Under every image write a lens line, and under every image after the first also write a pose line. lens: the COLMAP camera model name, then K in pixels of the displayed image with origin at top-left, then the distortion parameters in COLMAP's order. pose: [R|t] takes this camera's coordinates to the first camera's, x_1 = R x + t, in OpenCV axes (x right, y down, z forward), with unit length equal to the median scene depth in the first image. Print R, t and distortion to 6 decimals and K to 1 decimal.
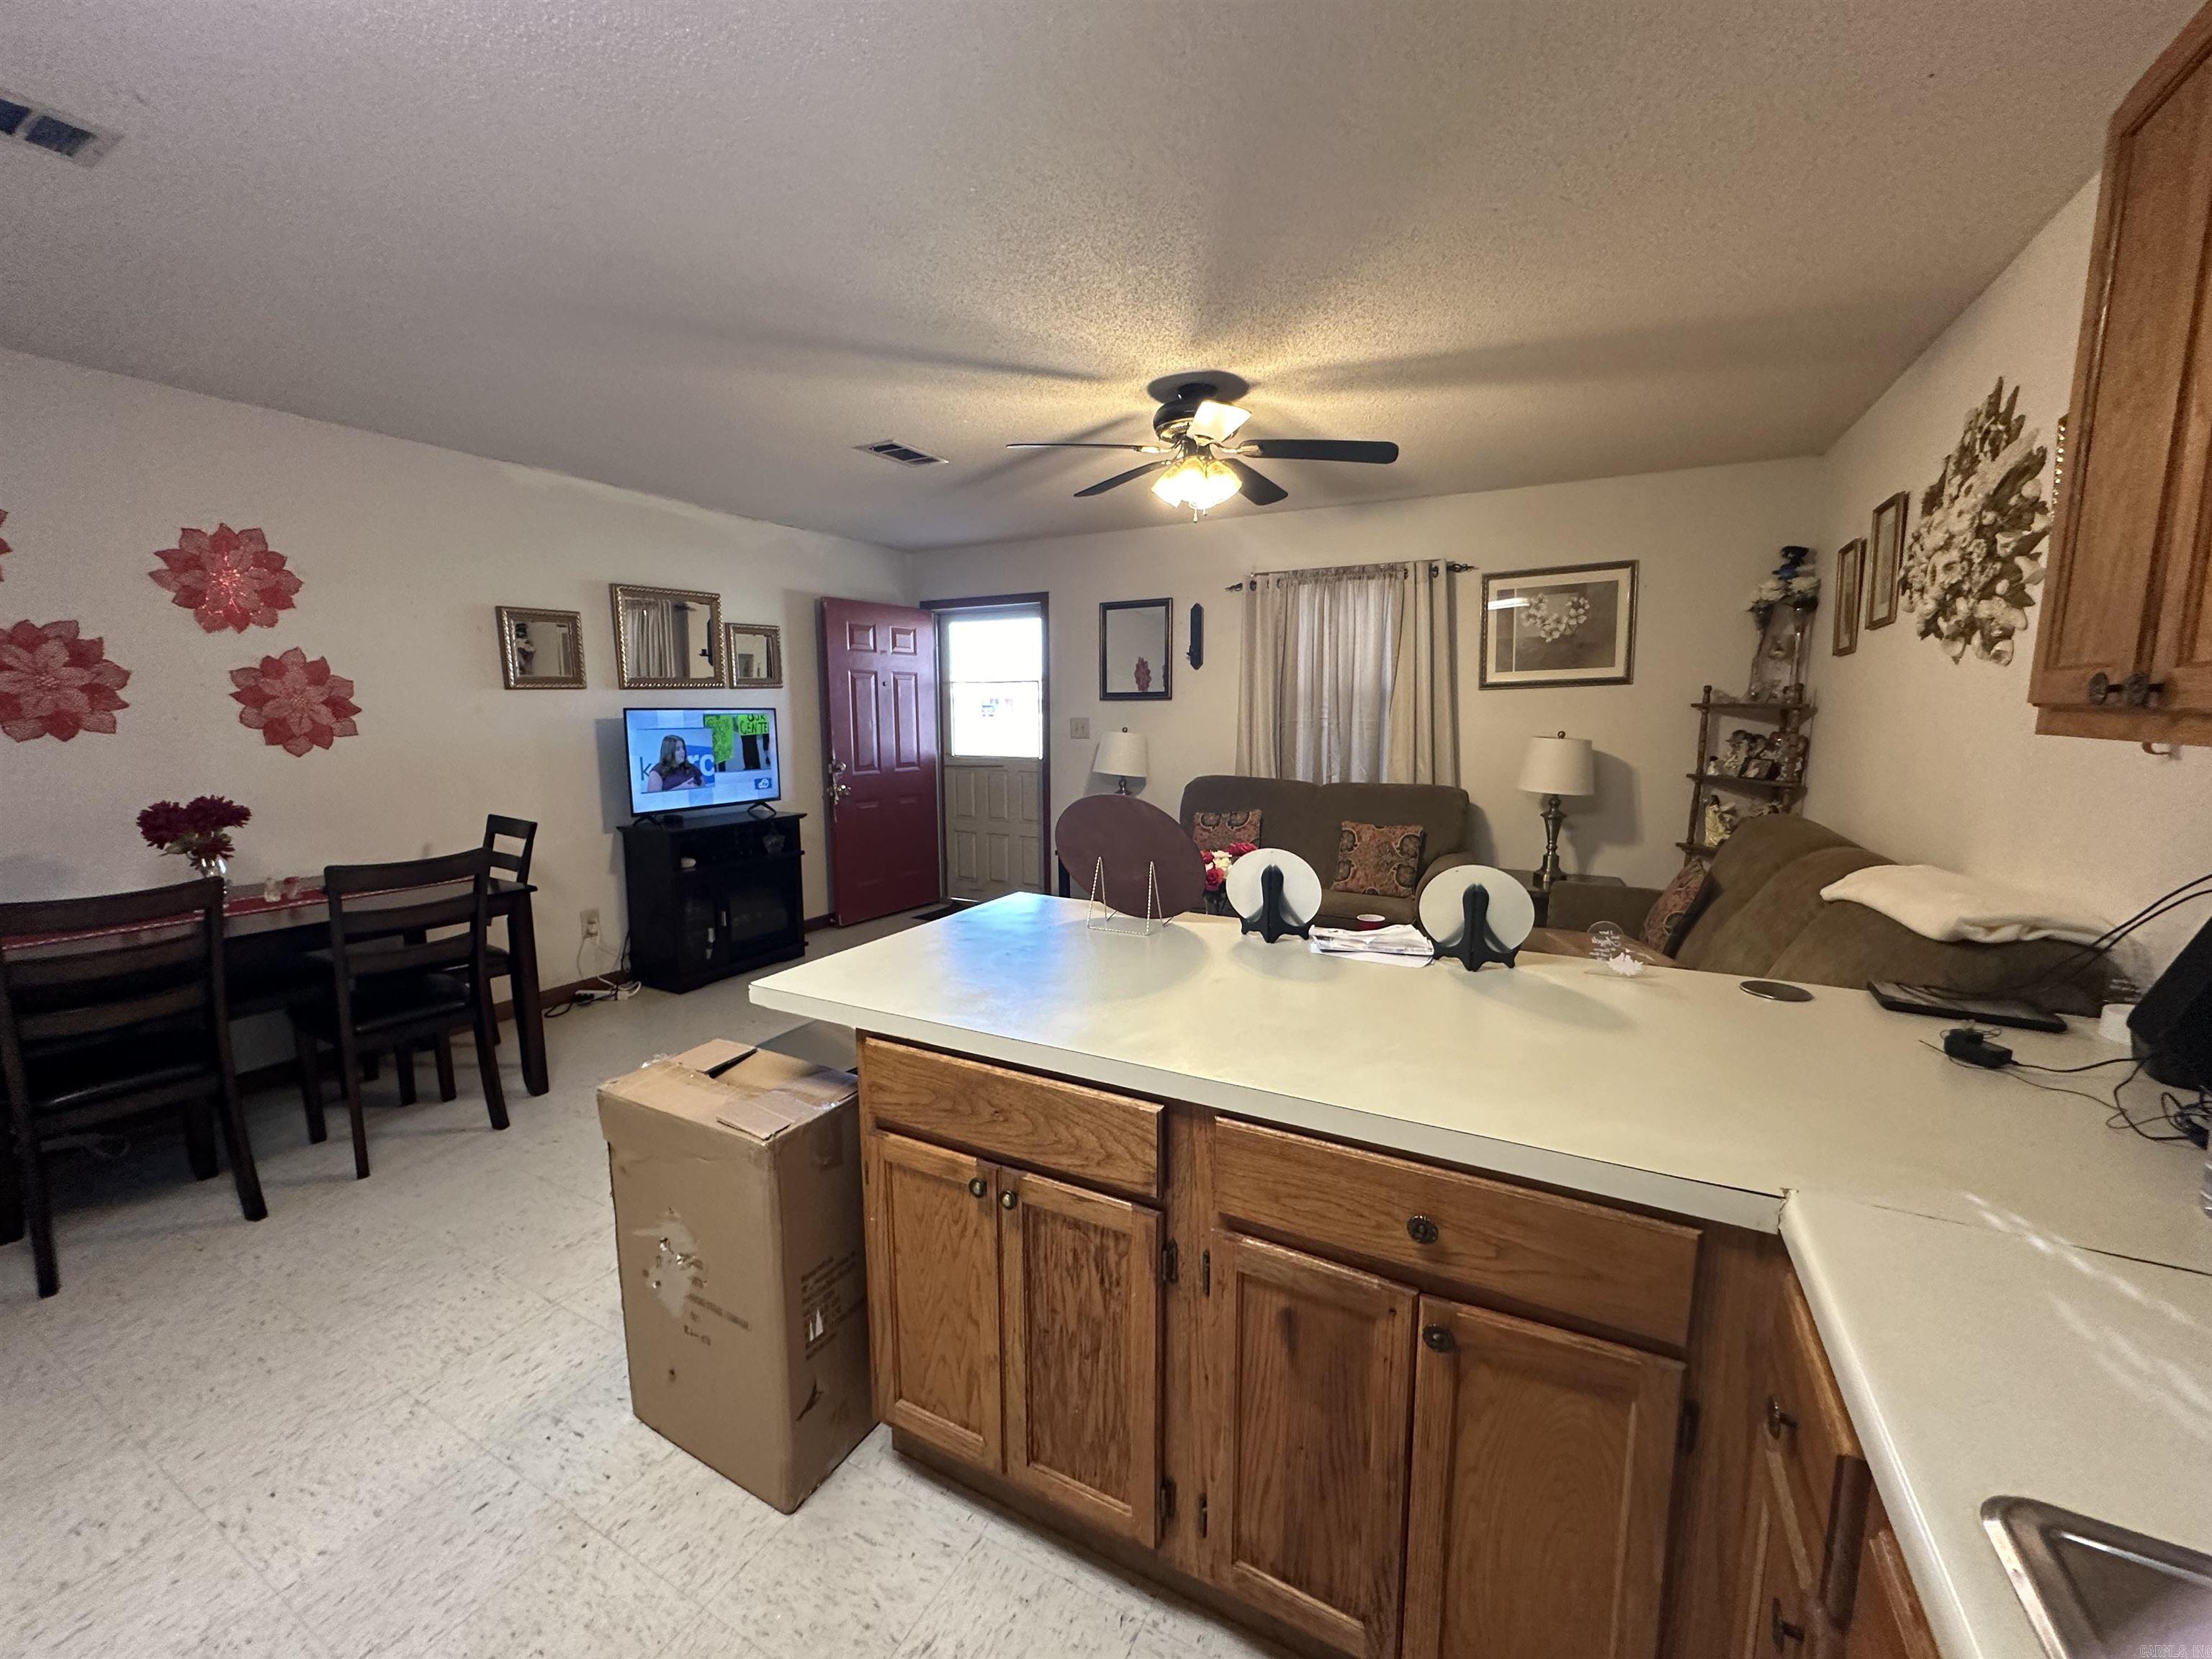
lens RADIAL K [[881.4, 0, 1111.2], [0, 881.4, 830.1], [0, 0, 1]] dist [-0.004162, 0.000592]
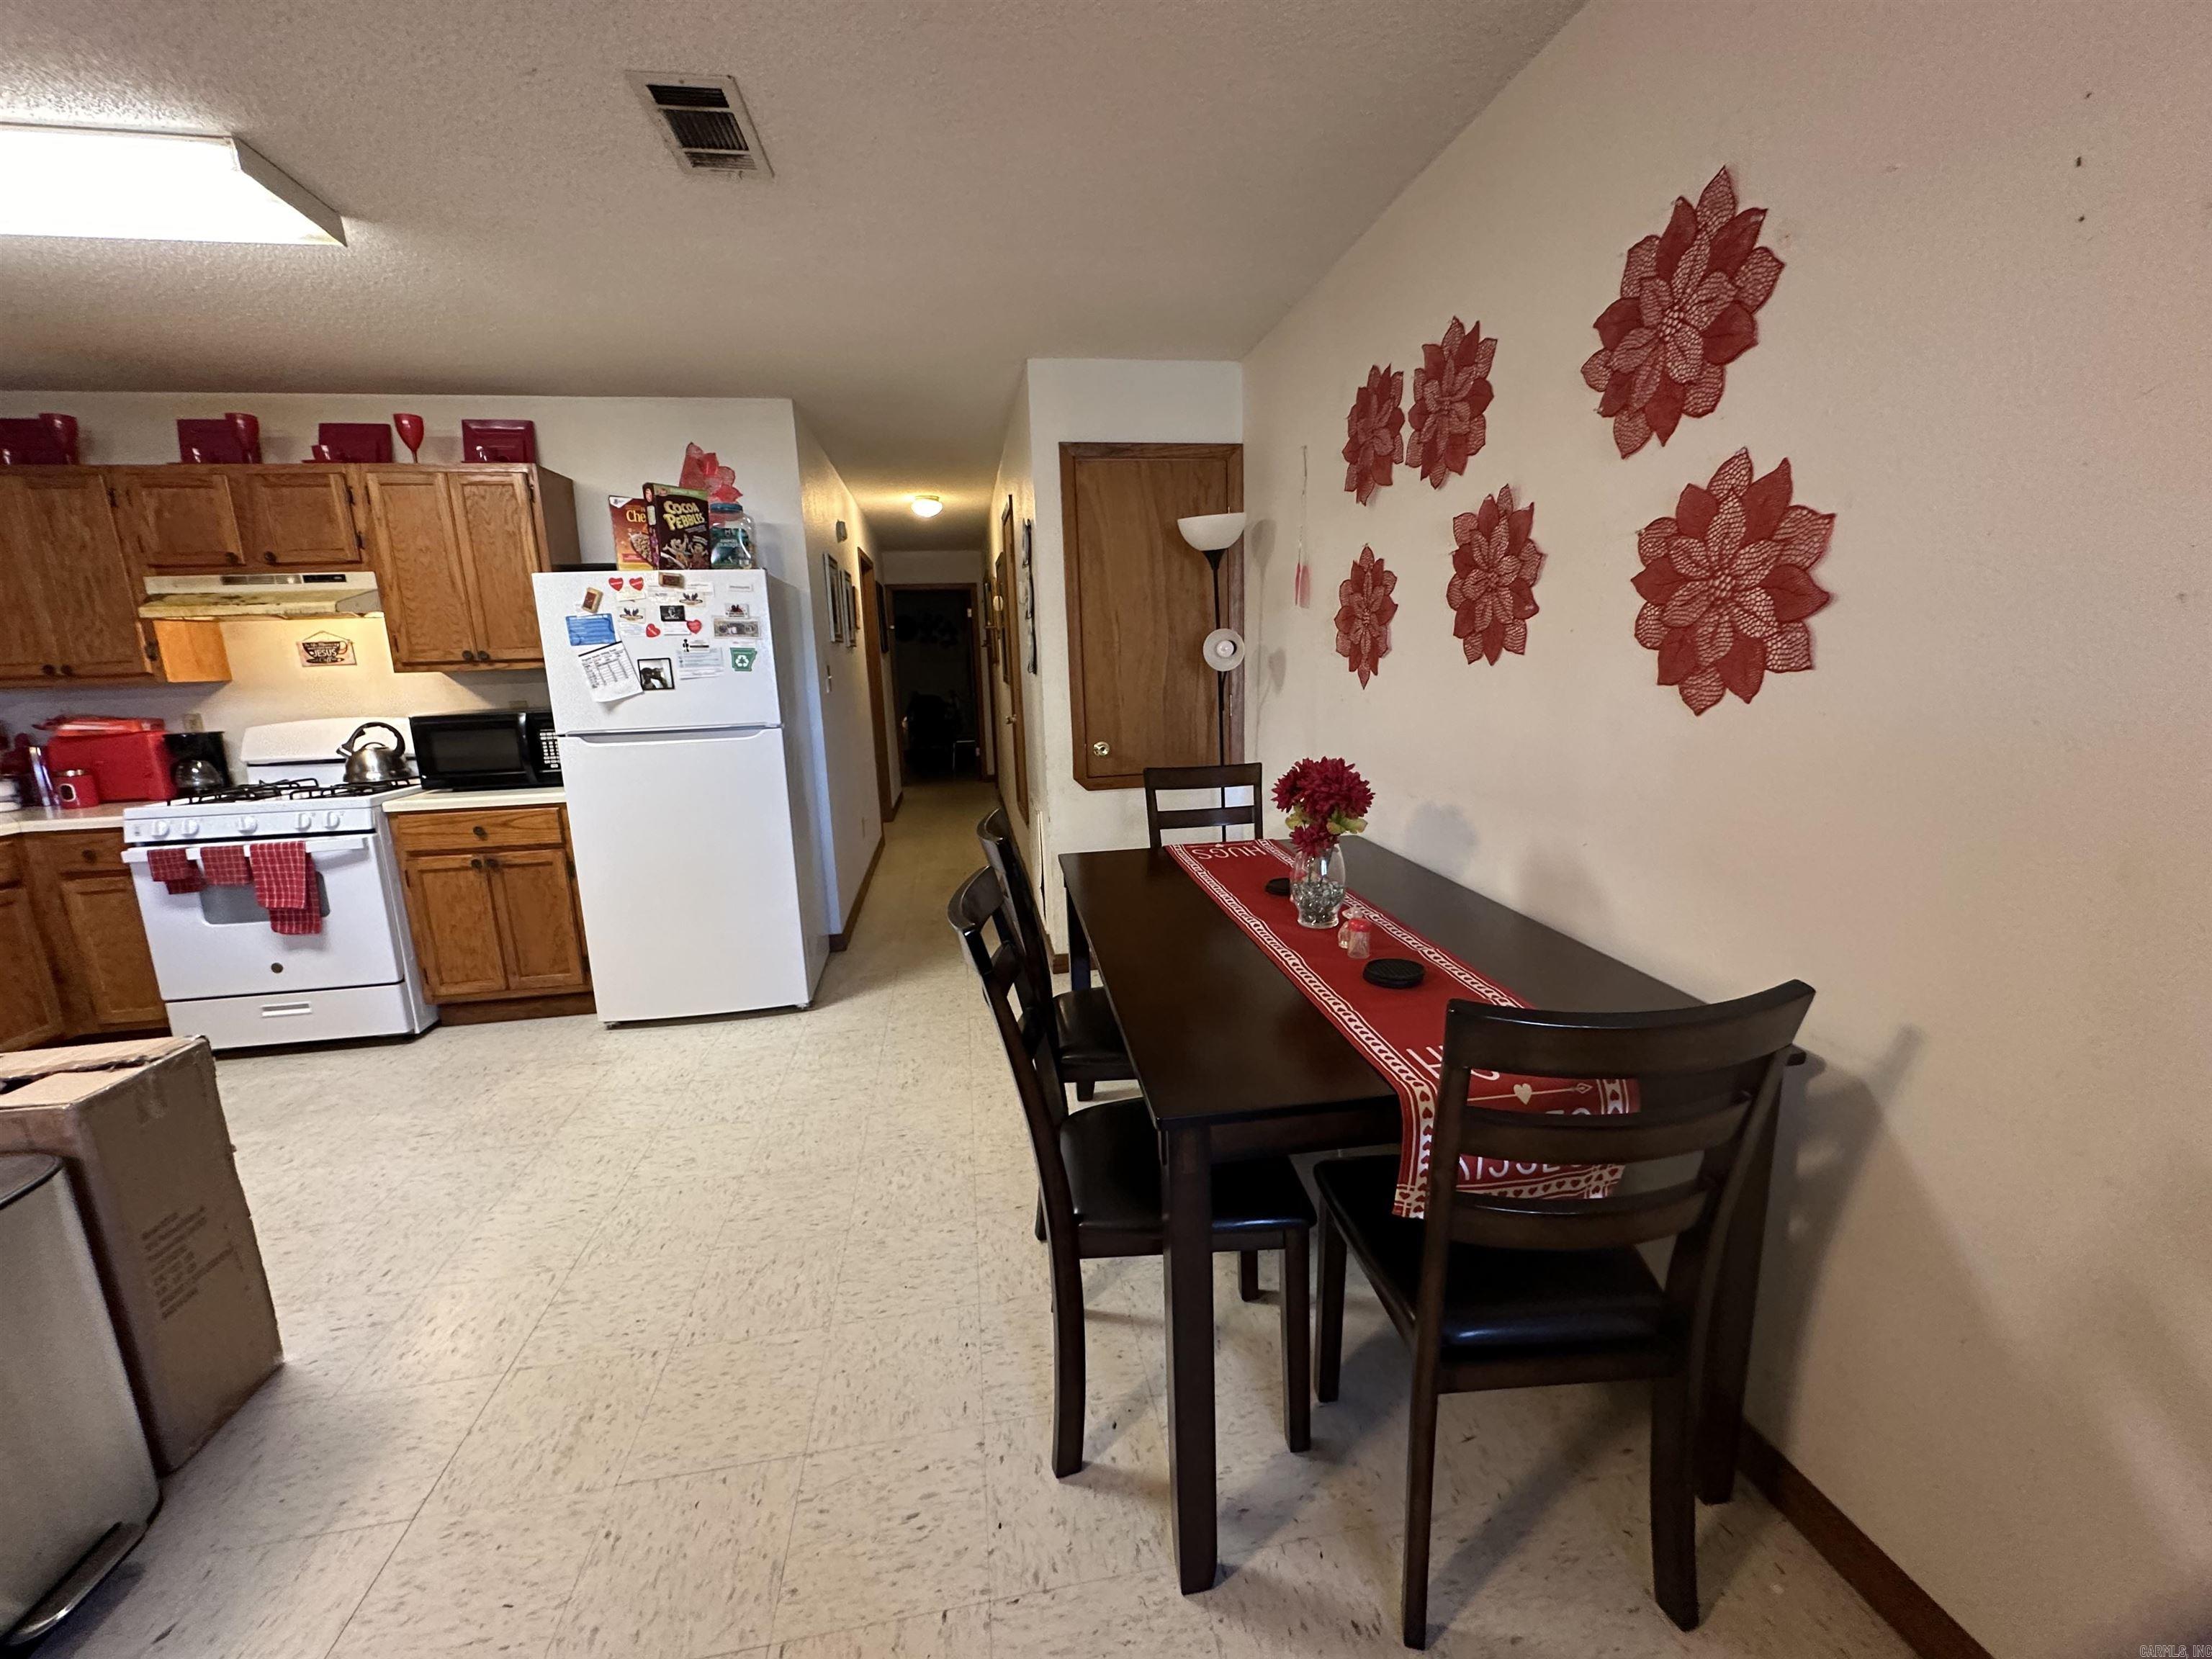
lens RADIAL K [[881.4, 0, 1109.4], [0, 881.4, 830.5], [0, 0, 1]] dist [-0.004162, 0.000592]
pose [[-0.791155, 0.146617, -0.593782, -0.486652], [-0.050162, 0.952016, 0.301909, -0.169128], [0.609555, 0.268643, -0.745838, 1.345240]]
